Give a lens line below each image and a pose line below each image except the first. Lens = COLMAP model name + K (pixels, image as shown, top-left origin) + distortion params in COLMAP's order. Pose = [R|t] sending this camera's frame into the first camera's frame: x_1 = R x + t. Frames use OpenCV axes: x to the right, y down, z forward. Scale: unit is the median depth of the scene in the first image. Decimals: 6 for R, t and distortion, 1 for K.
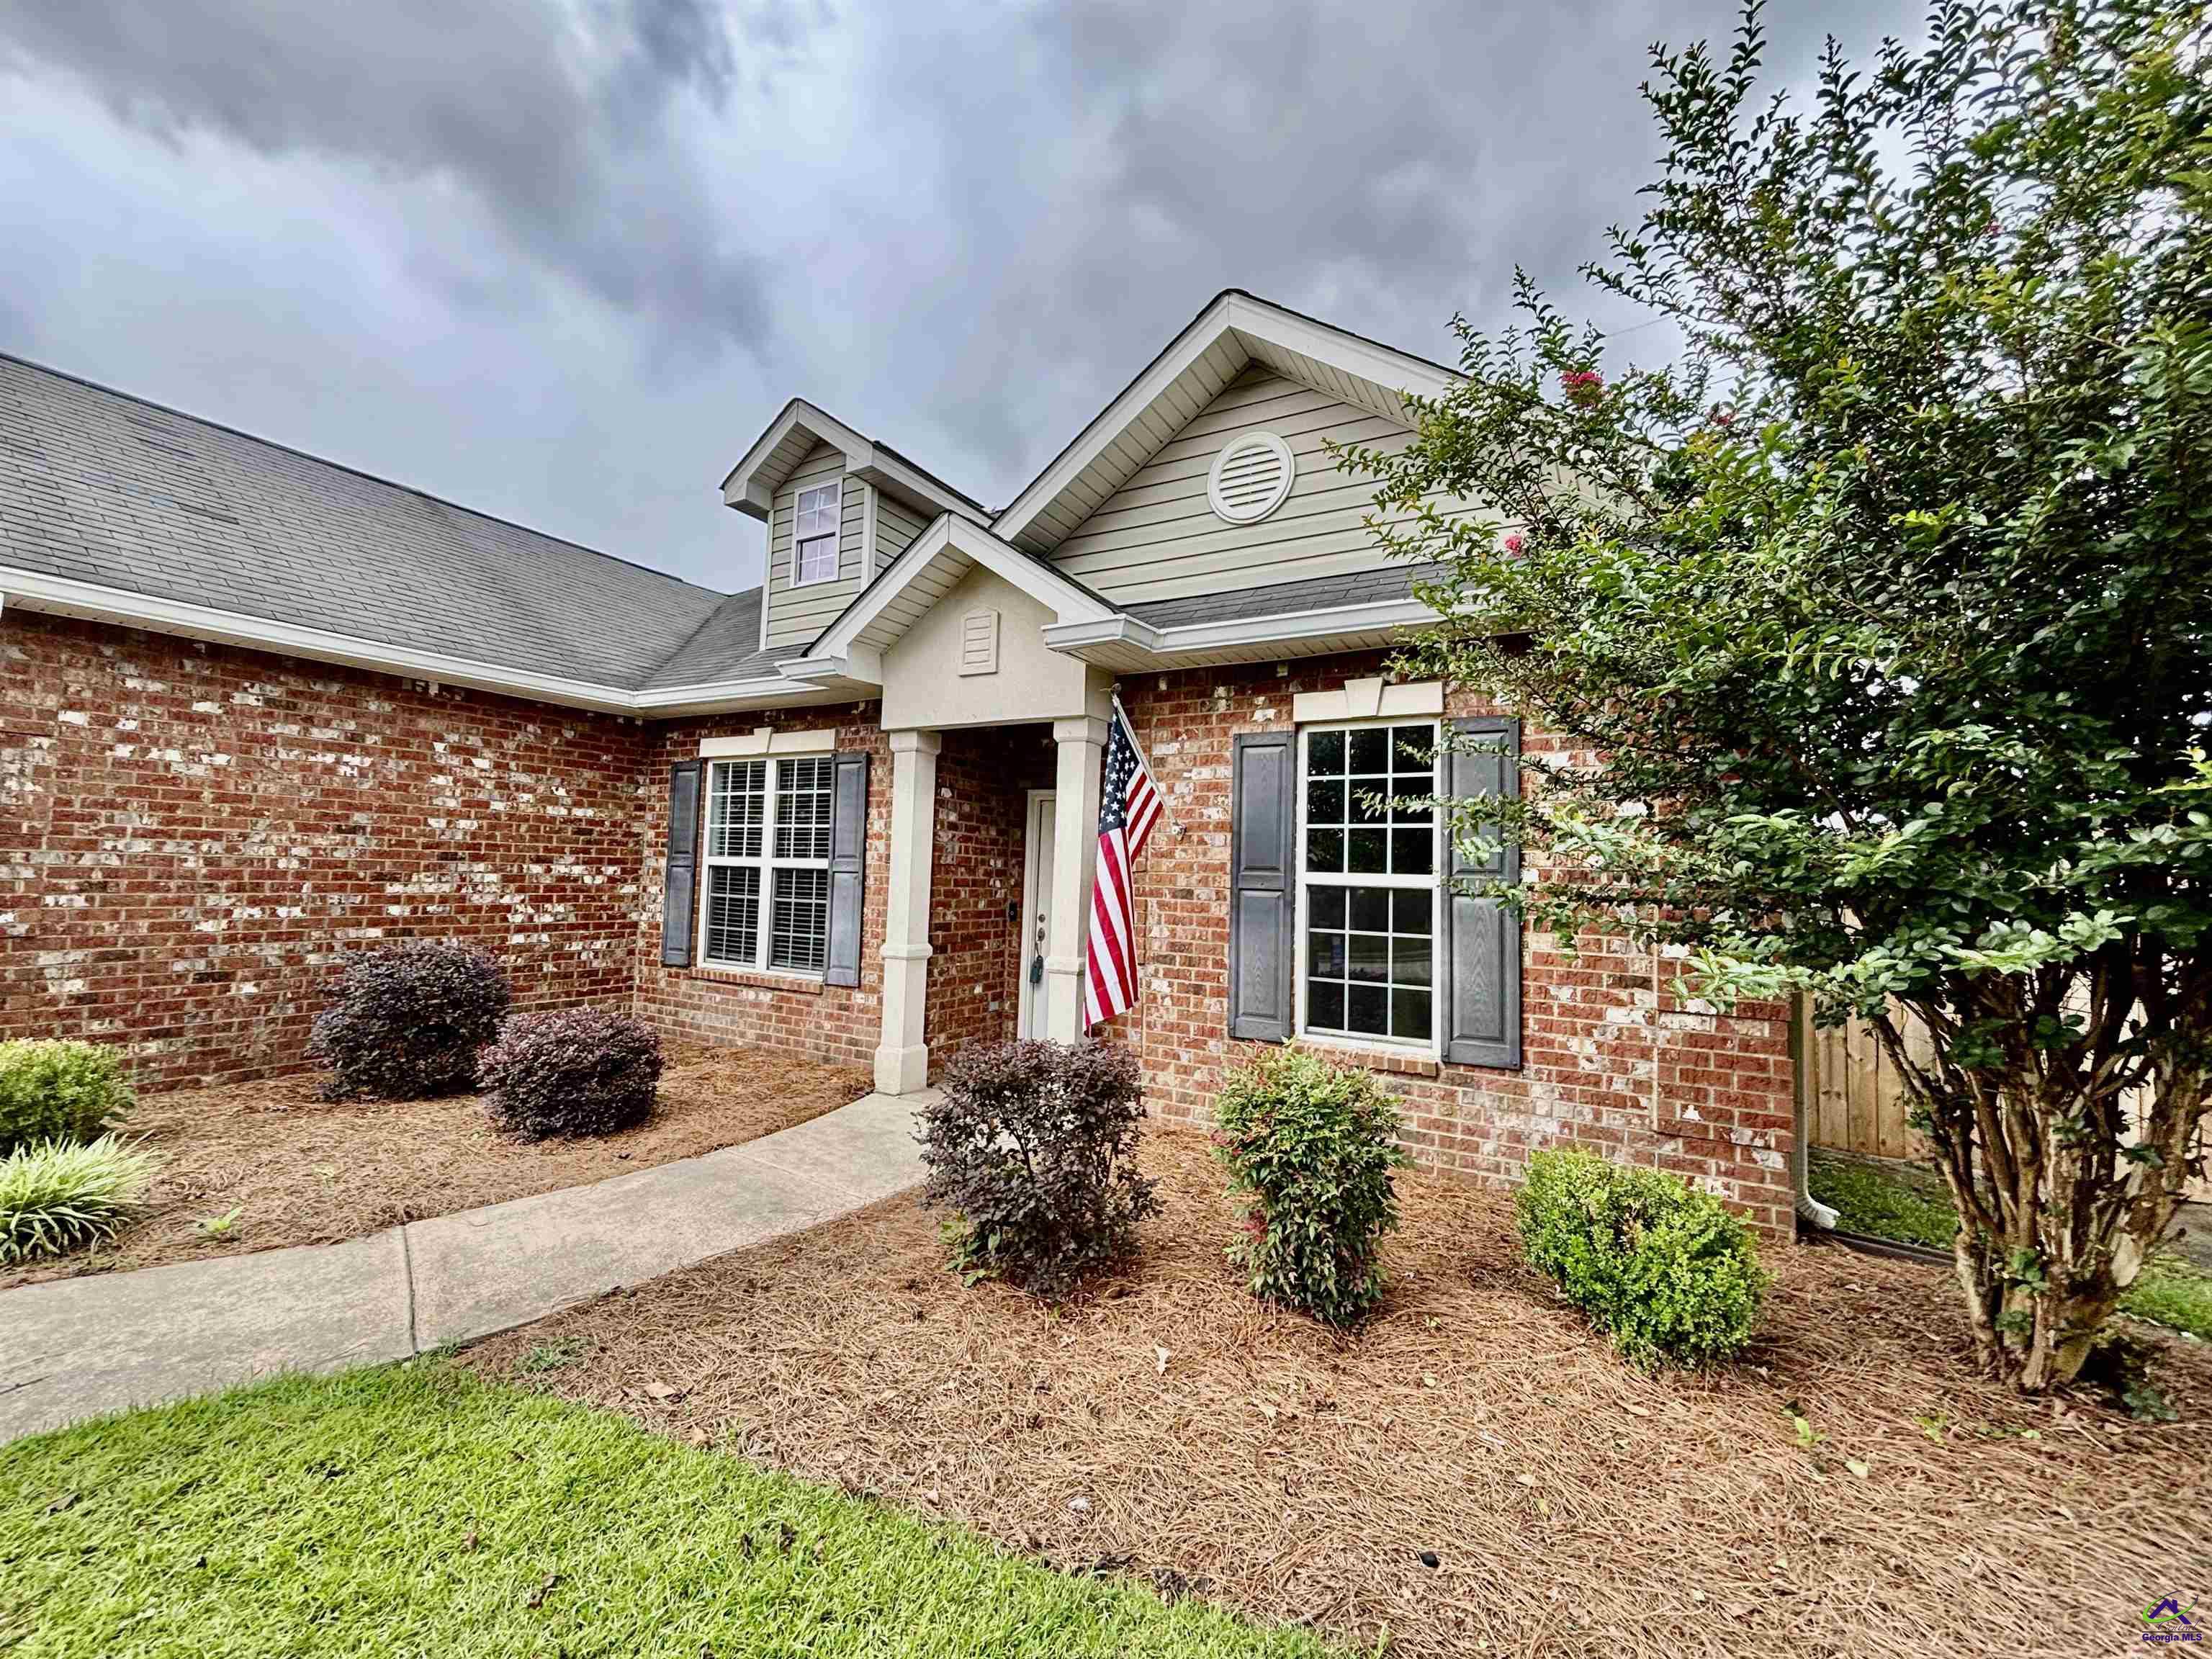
lens RADIAL K [[906.5, 0, 1097.9], [0, 906.5, 828.2], [0, 0, 1]] dist [-0.001585, 0.000265]
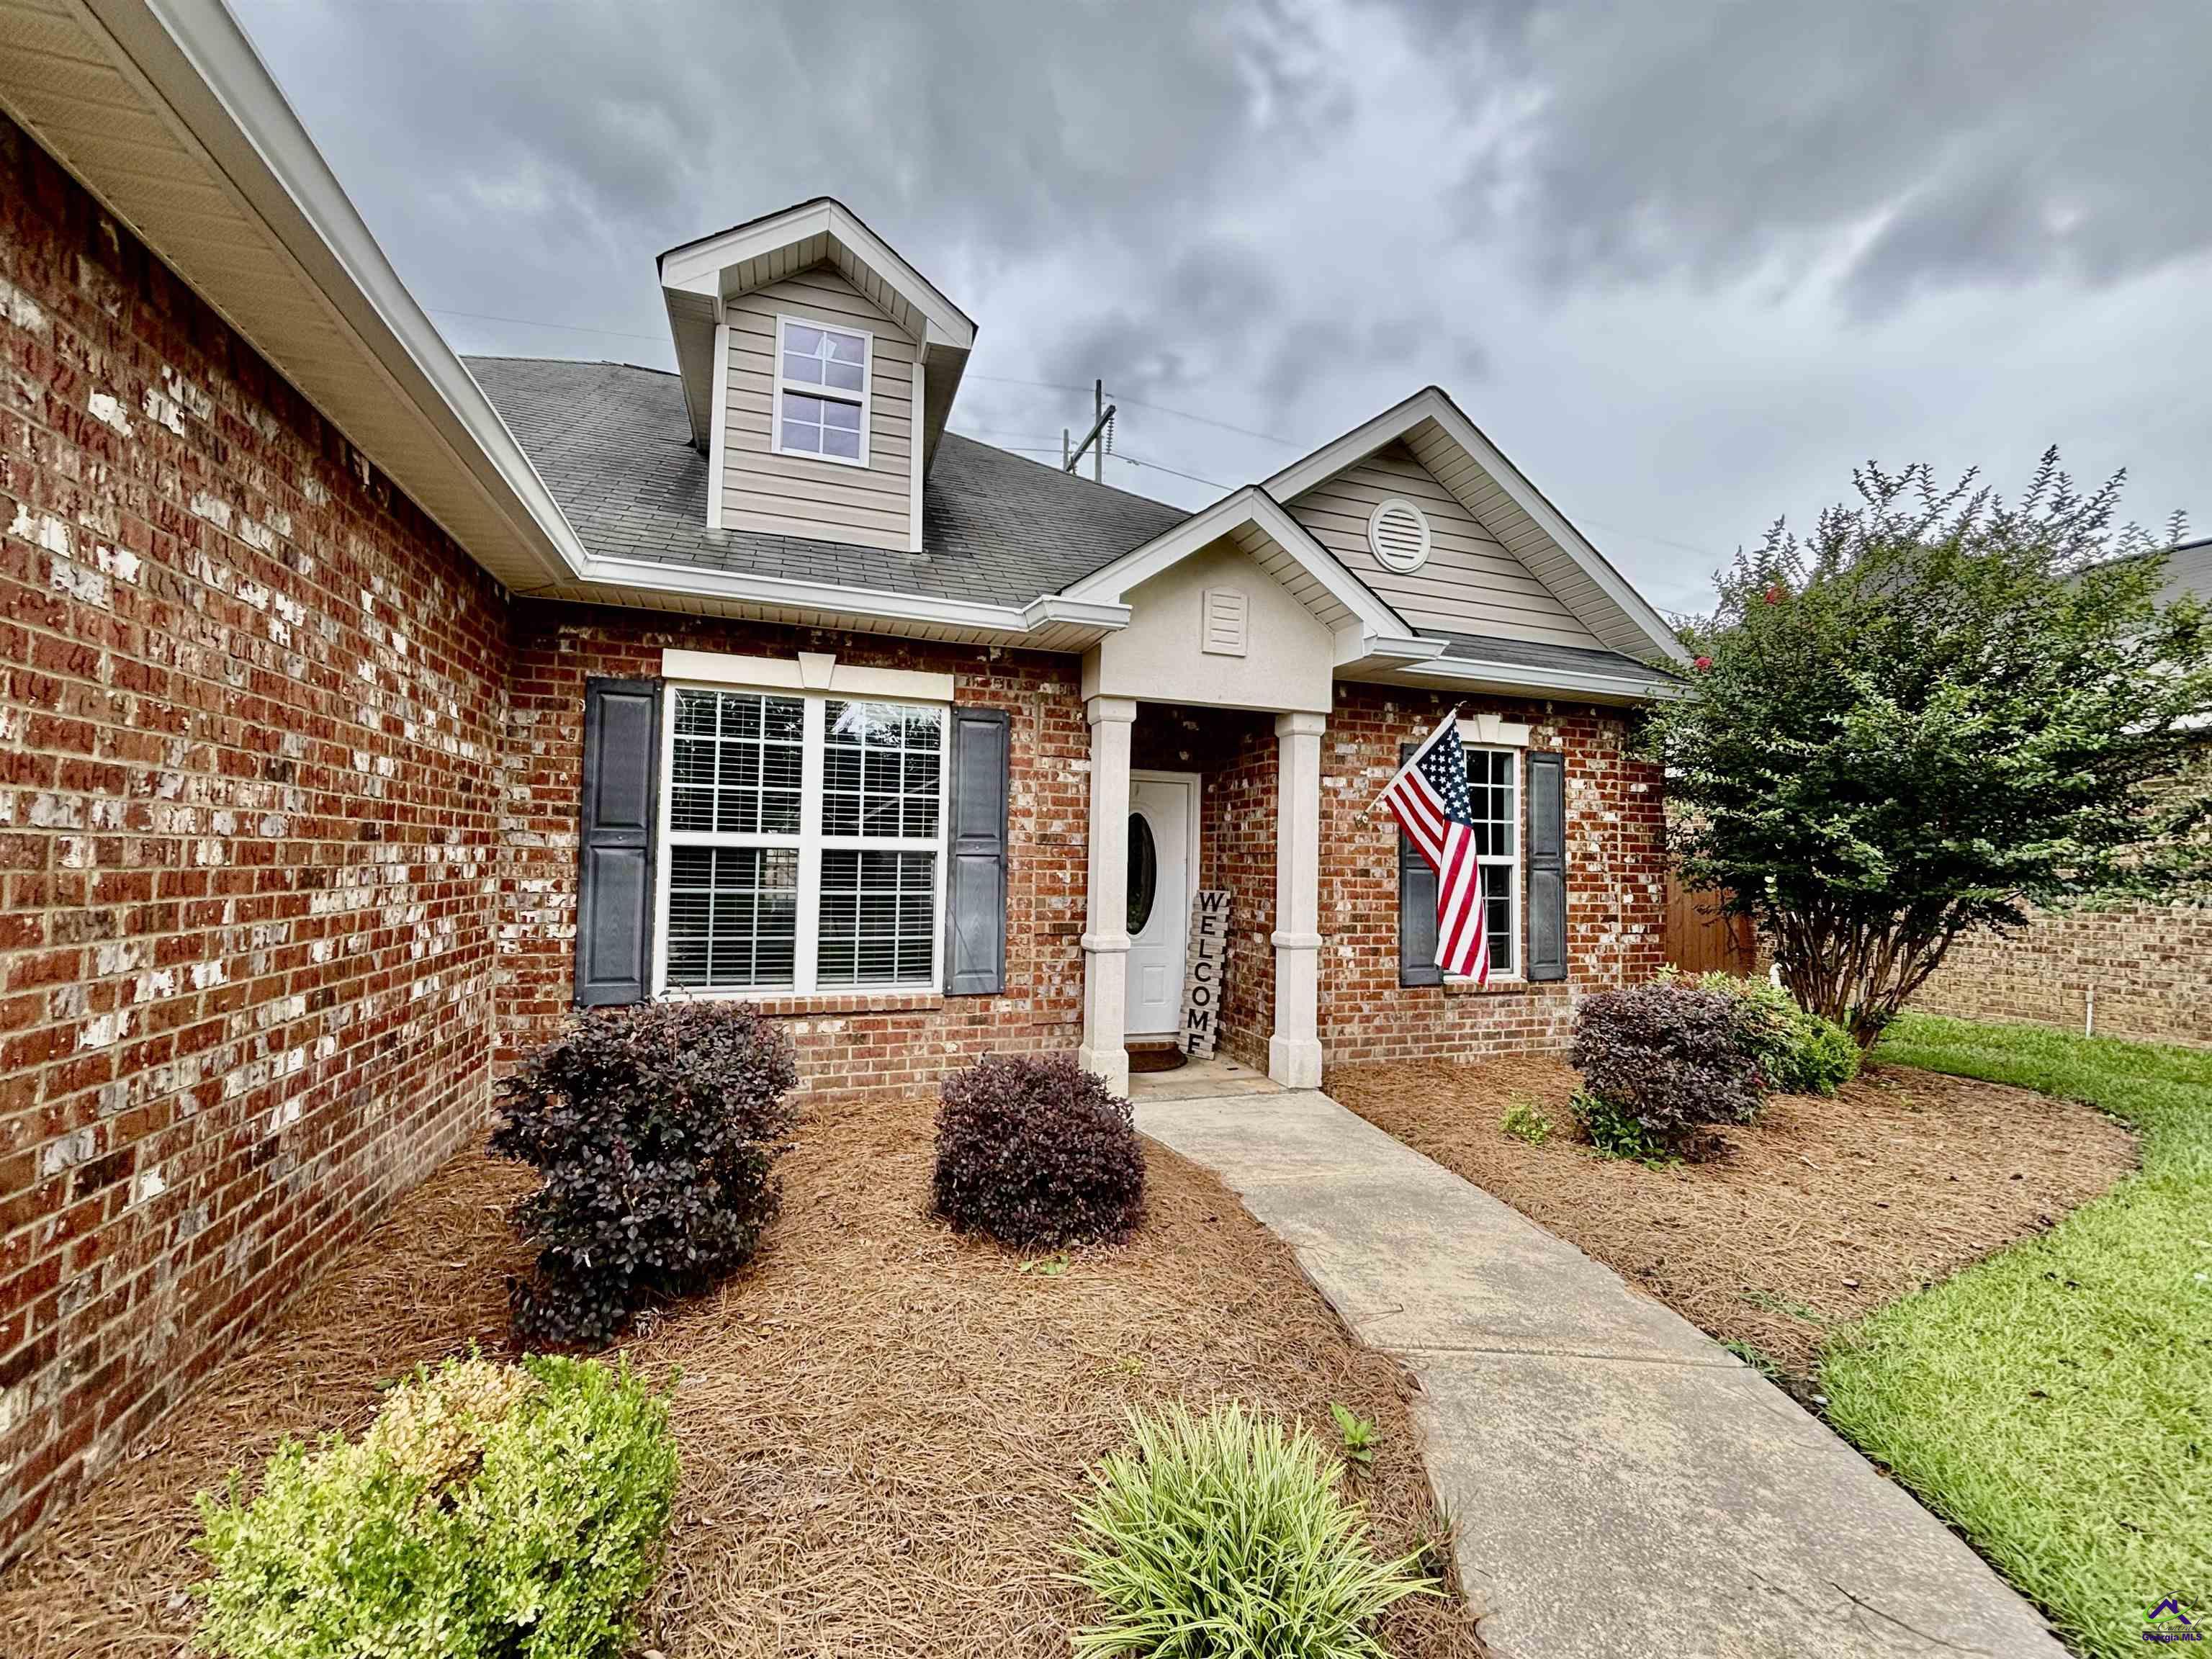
lens RADIAL K [[906.5, 0, 1100.5], [0, 906.5, 830.3], [0, 0, 1]] dist [-0.001585, 0.000265]
pose [[0.647939, 0.010026, 0.761626, -1.024544], [-0.041461, 0.998895, 0.022123, 0.004688], [-0.760563, -0.045913, 0.647639, 0.486536]]
